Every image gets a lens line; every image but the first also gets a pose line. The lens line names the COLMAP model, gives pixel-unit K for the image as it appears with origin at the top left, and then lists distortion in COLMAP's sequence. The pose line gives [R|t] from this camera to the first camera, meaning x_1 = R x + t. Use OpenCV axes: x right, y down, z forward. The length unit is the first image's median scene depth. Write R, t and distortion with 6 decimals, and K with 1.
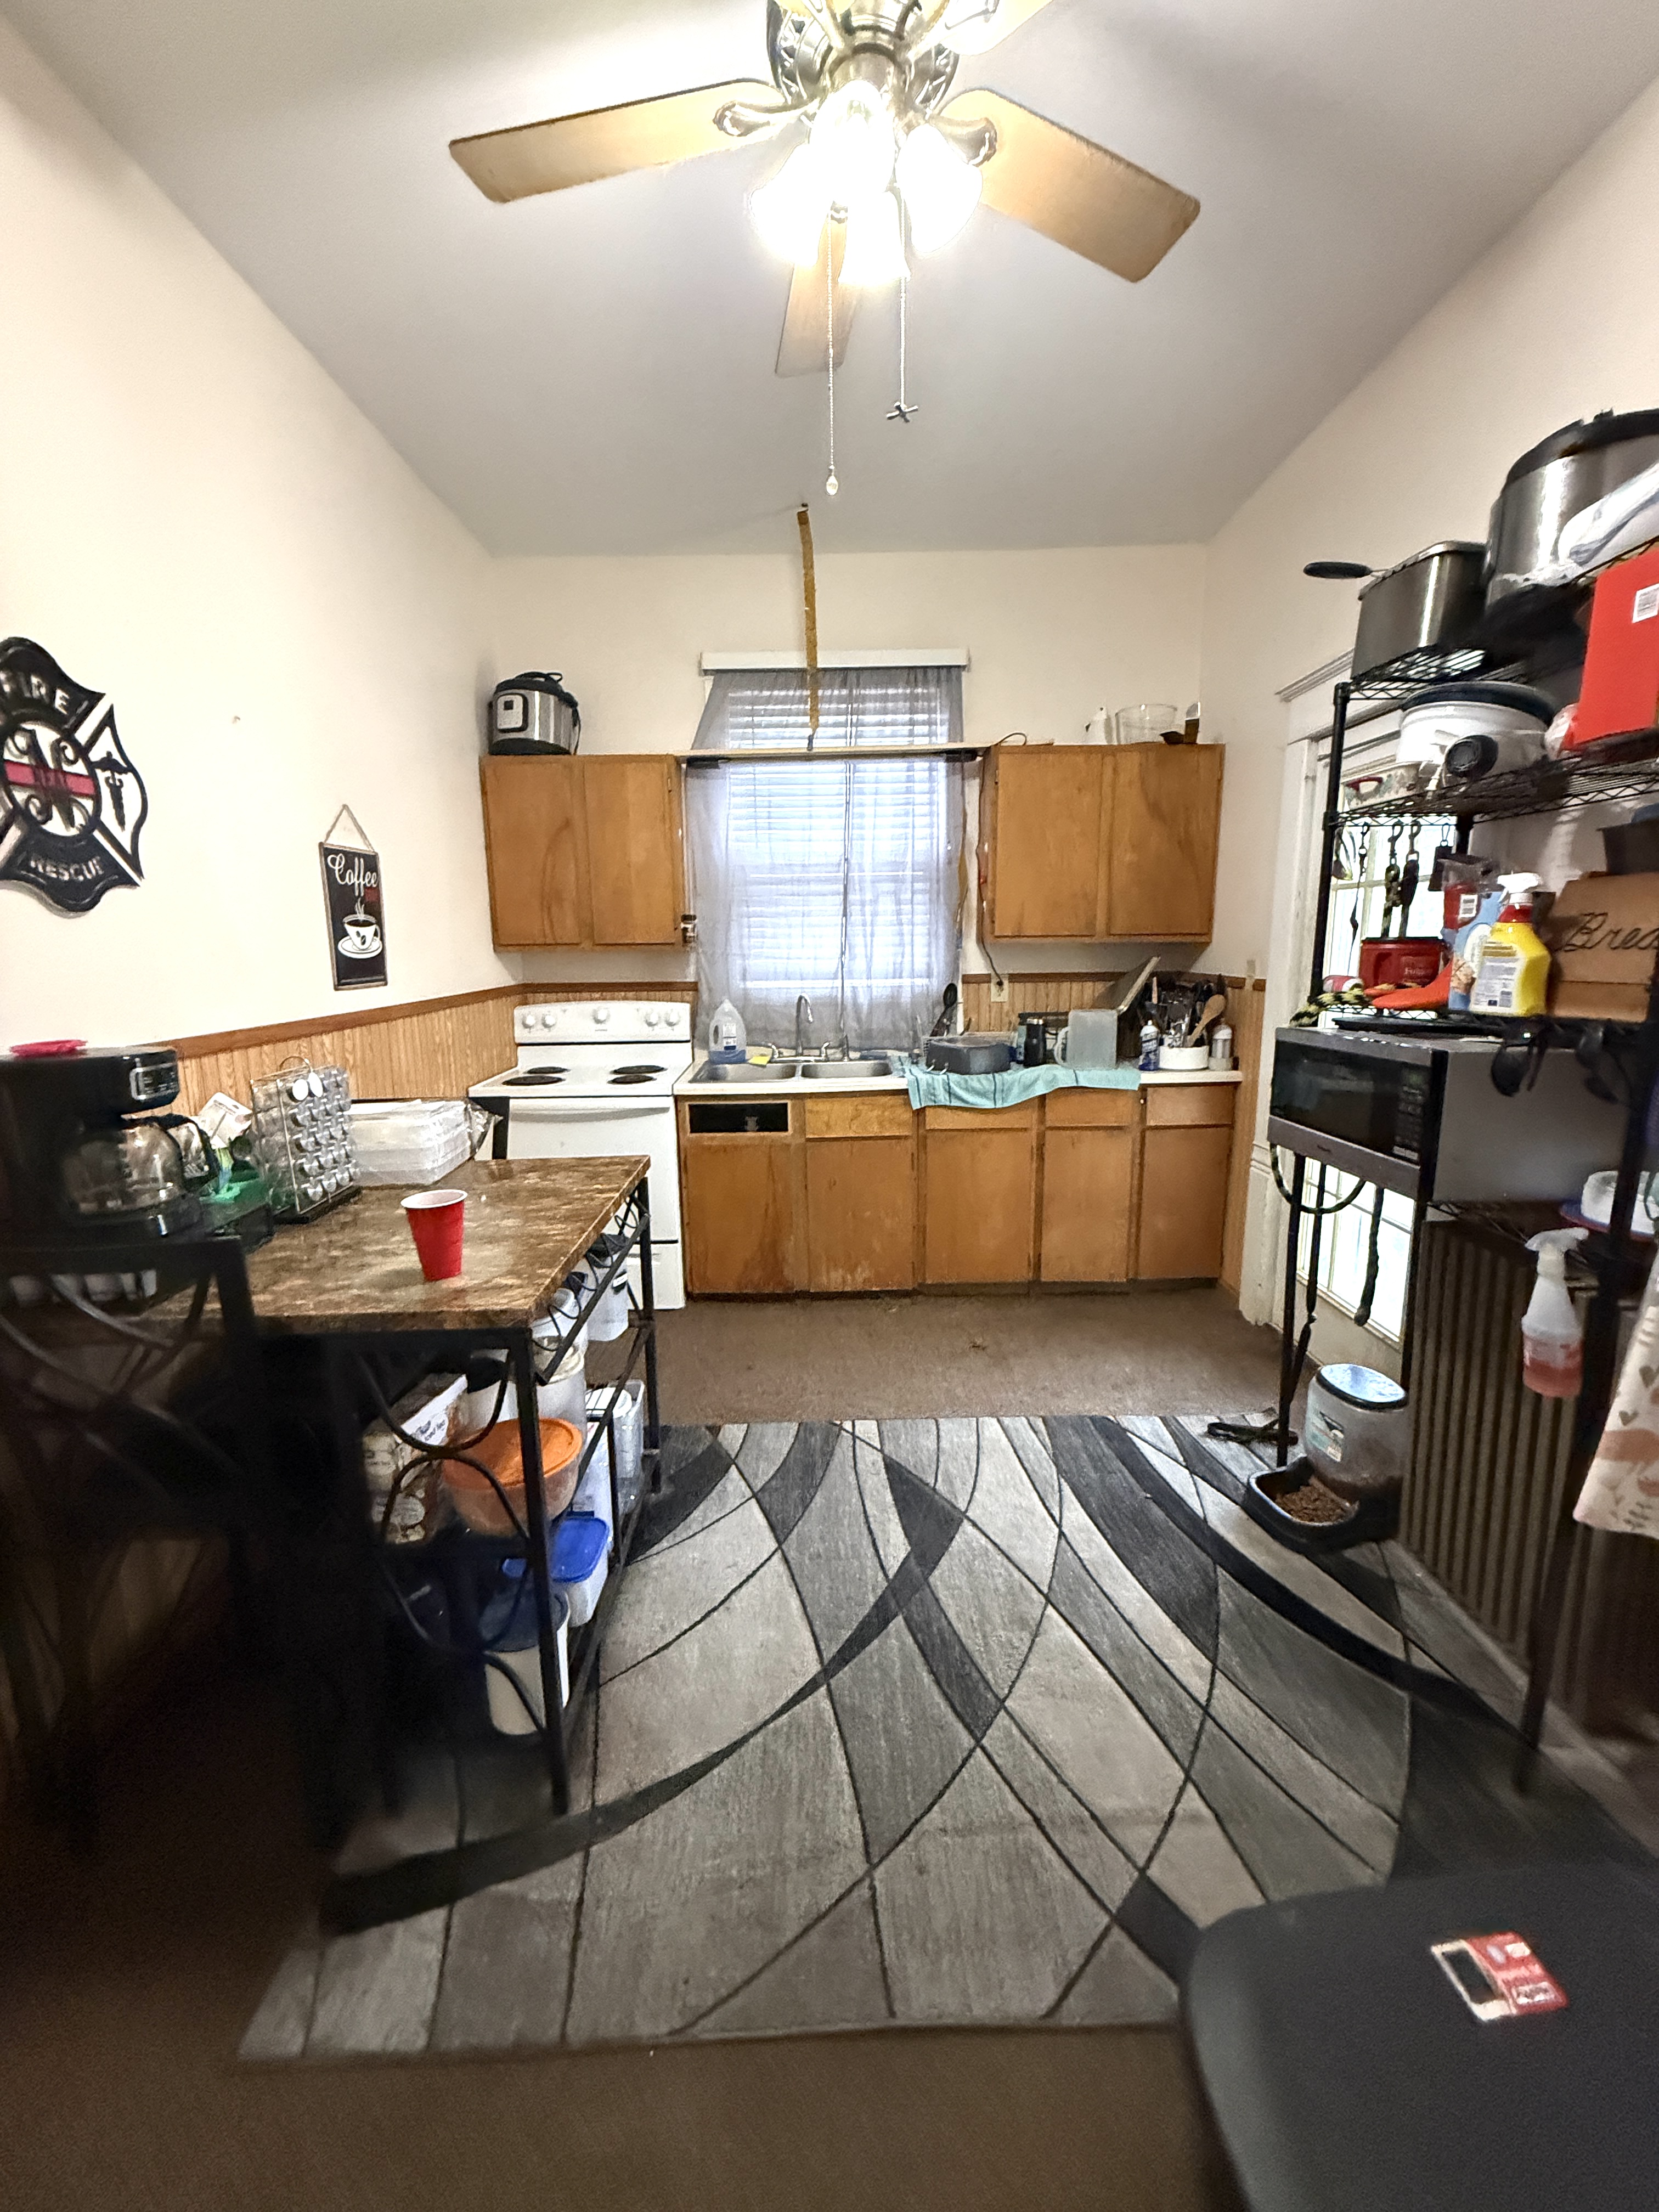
lens RADIAL K [[868.6, 0, 824.5], [0, 868.6, 1096.5], [0, 0, 1]] dist [0.000176, 0.000048]
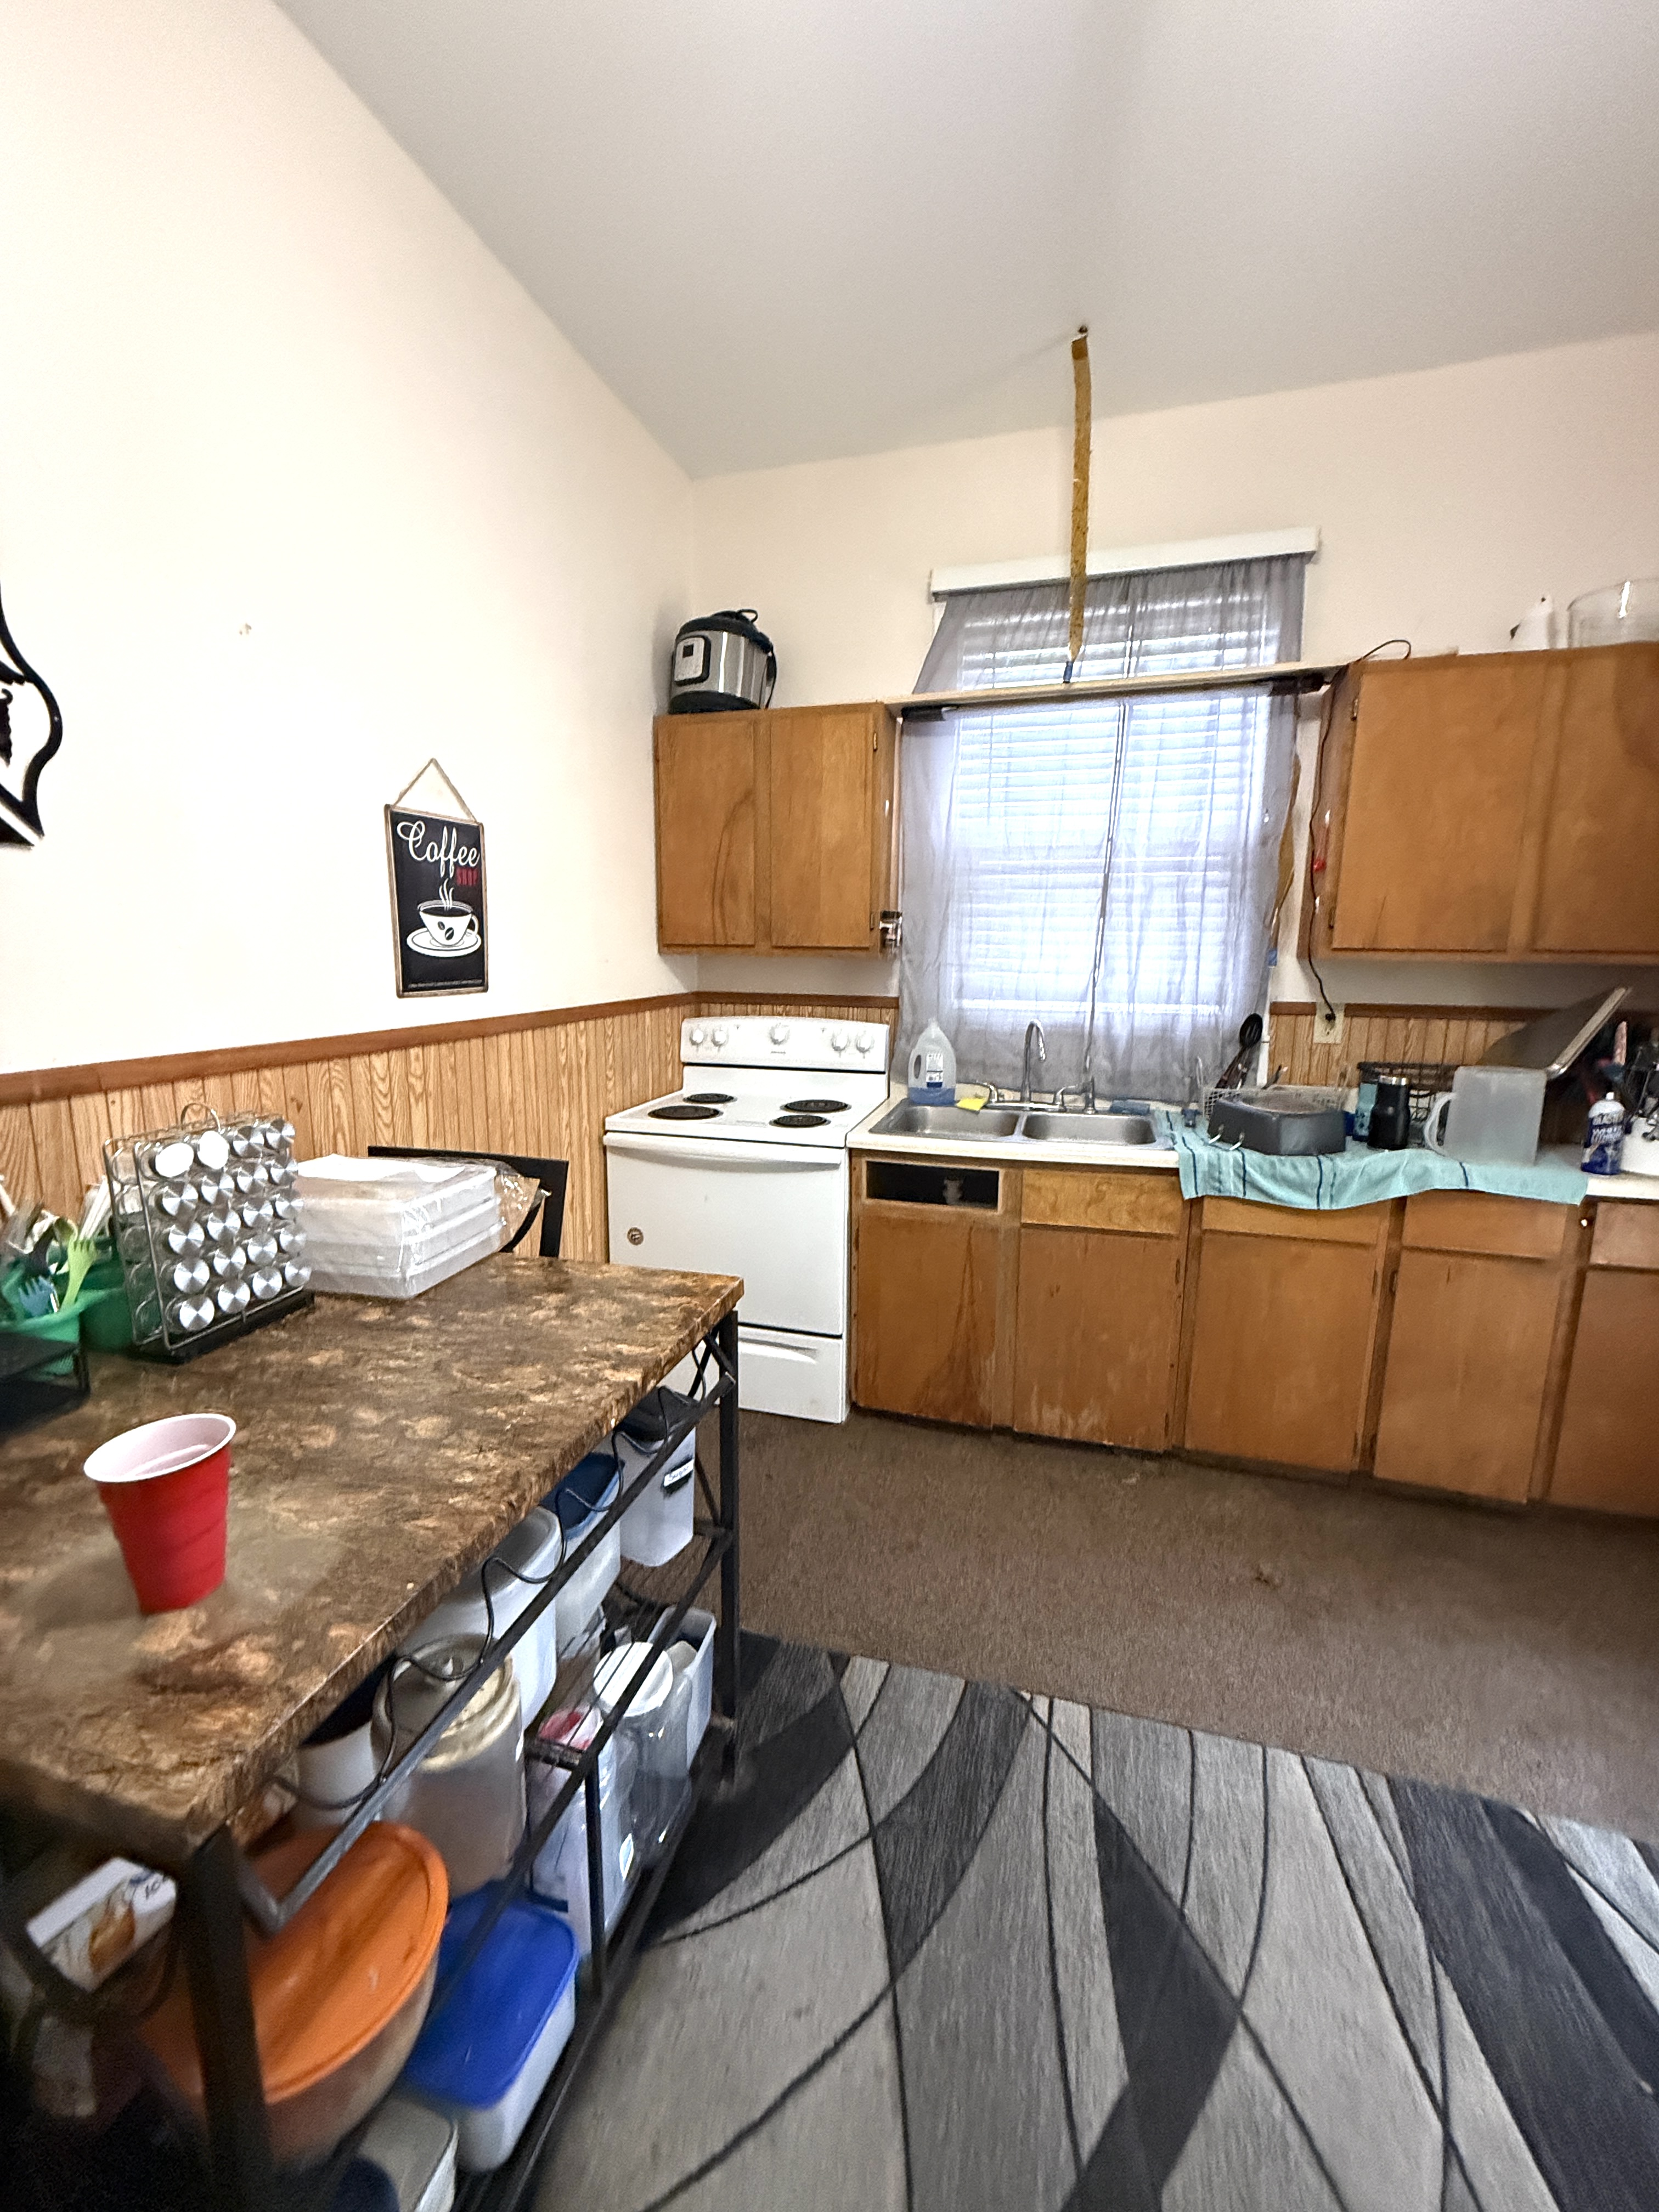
lens RADIAL K [[868.6, 0, 828.3], [0, 868.6, 1096.9], [0, 0, 1]] dist [0.000176, 0.000048]
pose [[0.958713, 0.070669, -0.275456, 0.021904], [-0.072552, 0.997359, 0.003362, -0.063191], [0.274966, 0.016762, 0.961308, 0.356857]]
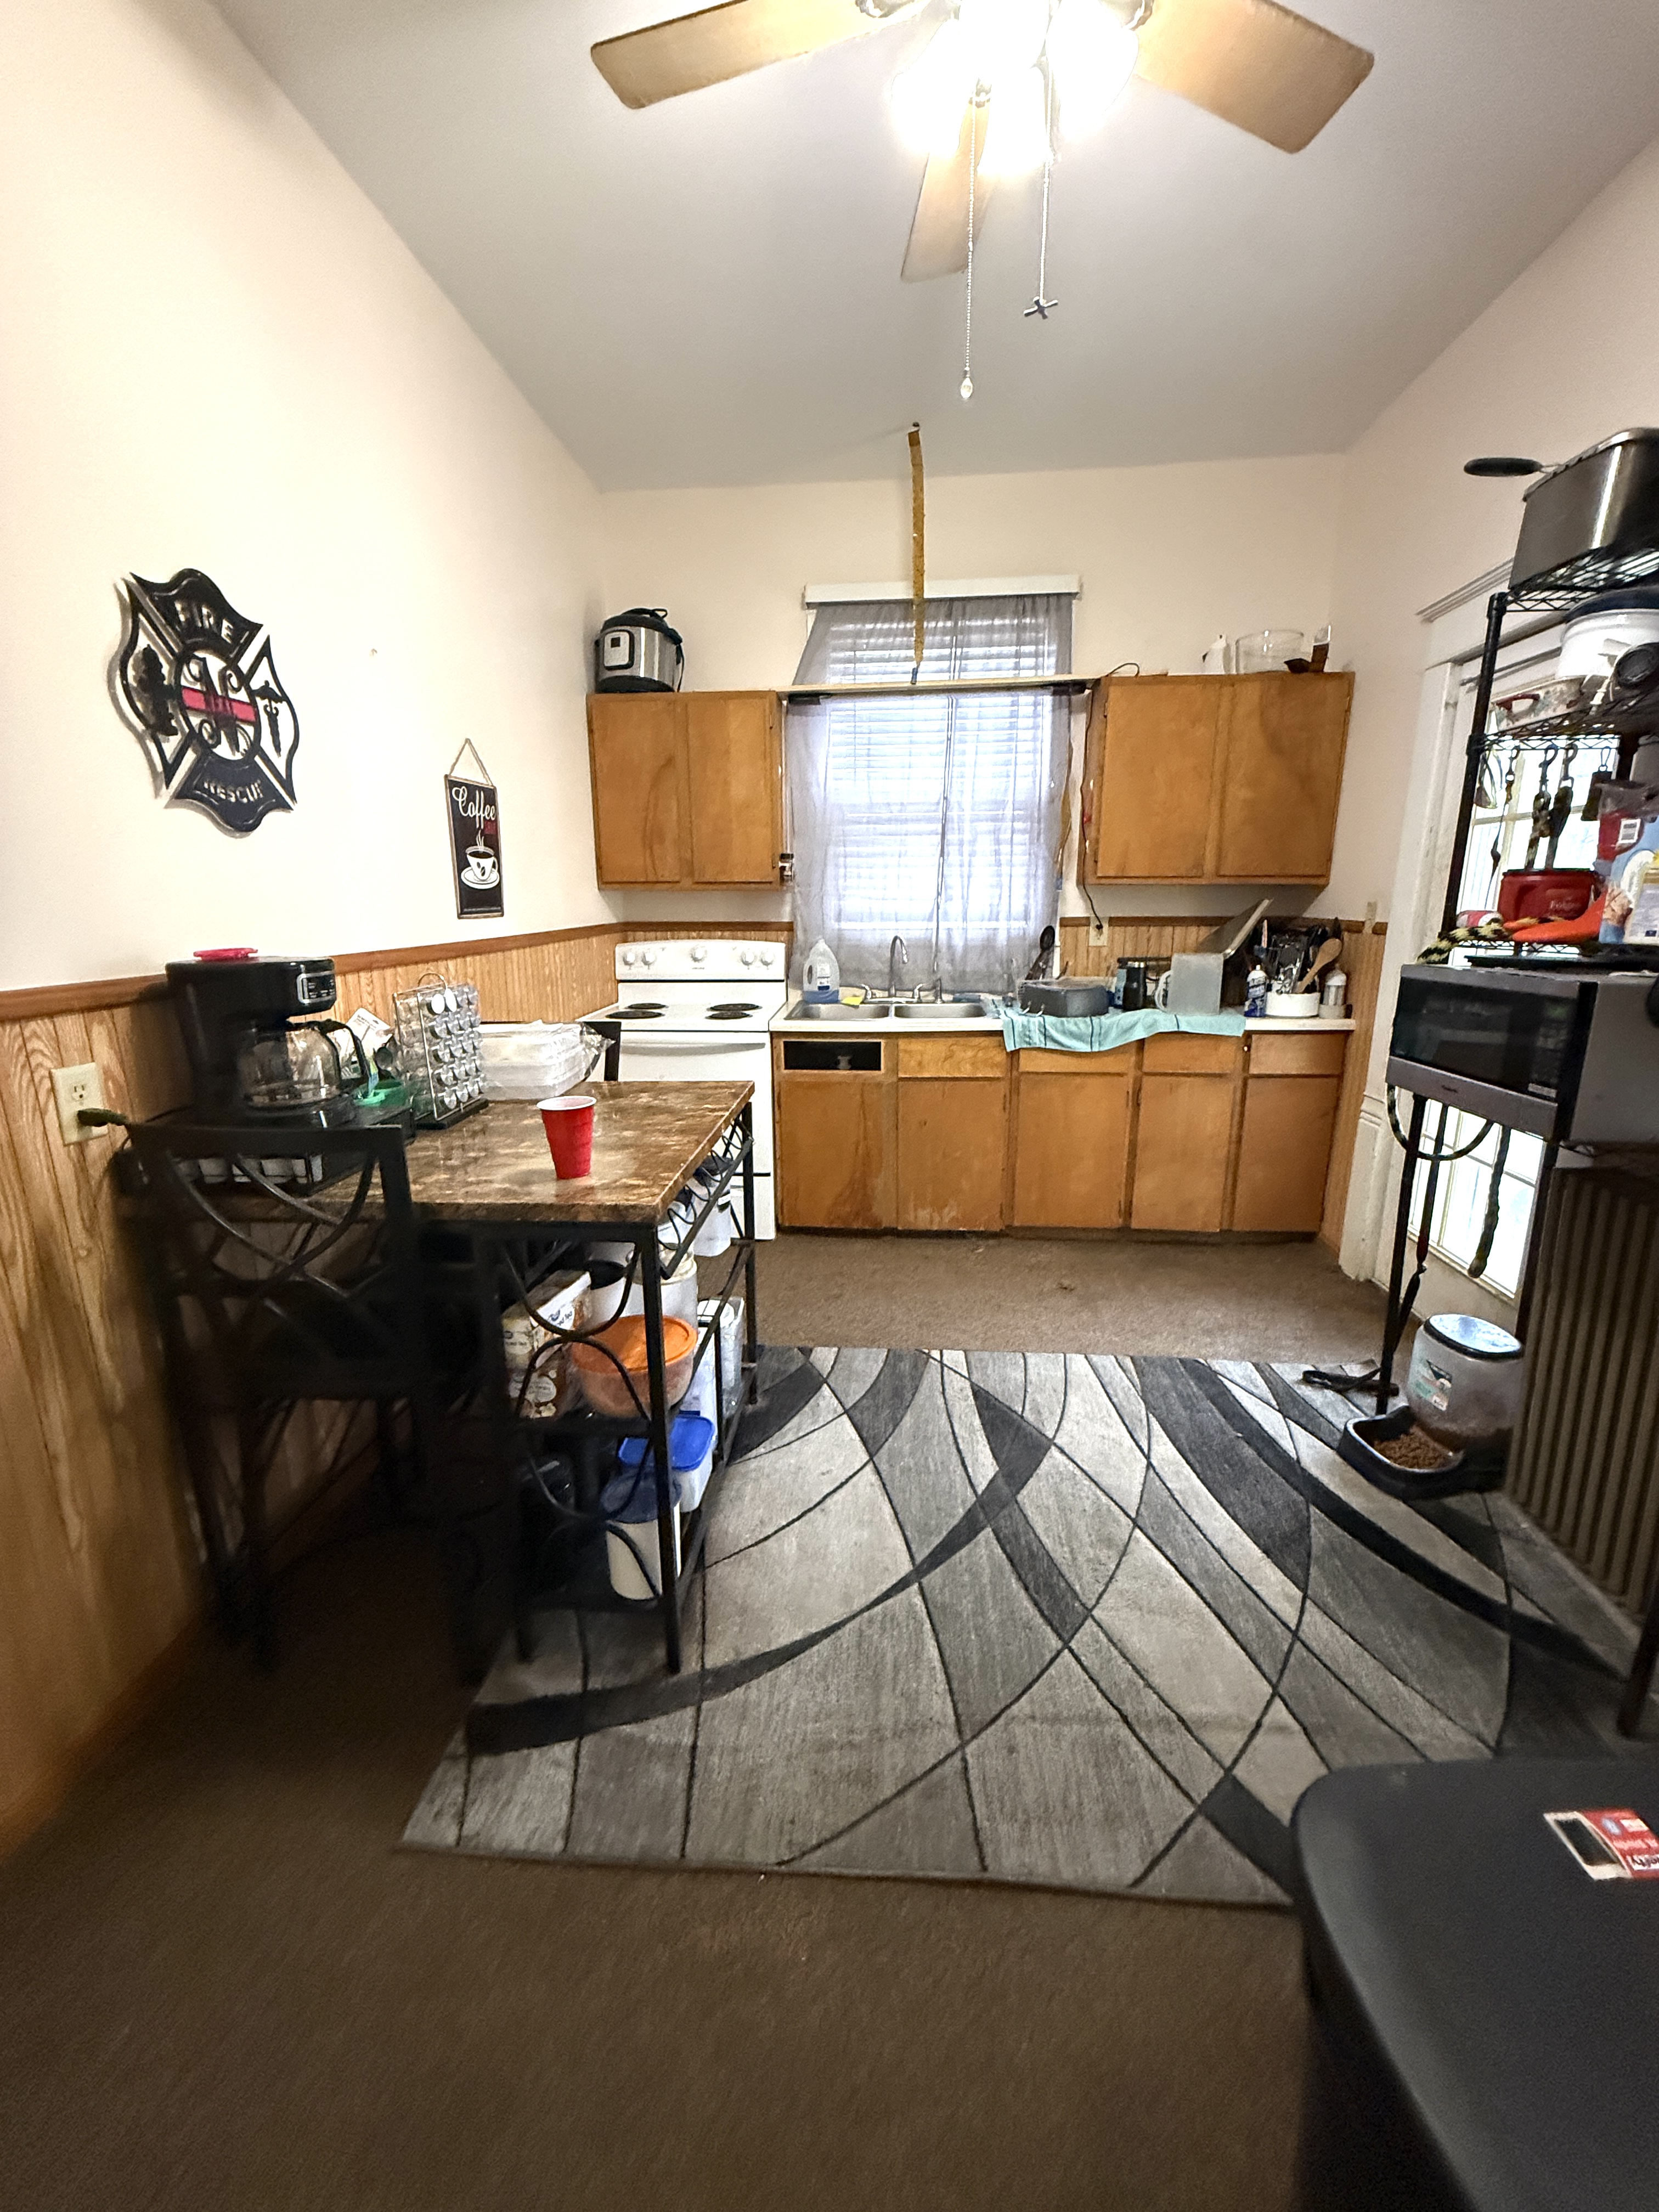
lens RADIAL K [[868.6, 0, 826.3], [0, 868.6, 1096.4], [0, 0, 1]] dist [0.000176, 0.000048]
pose [[0.995948, 0.028033, -0.085448, -0.024258], [-0.023666, 0.998382, 0.051701, 0.027105], [0.086759, -0.049469, 0.995000, -0.016360]]
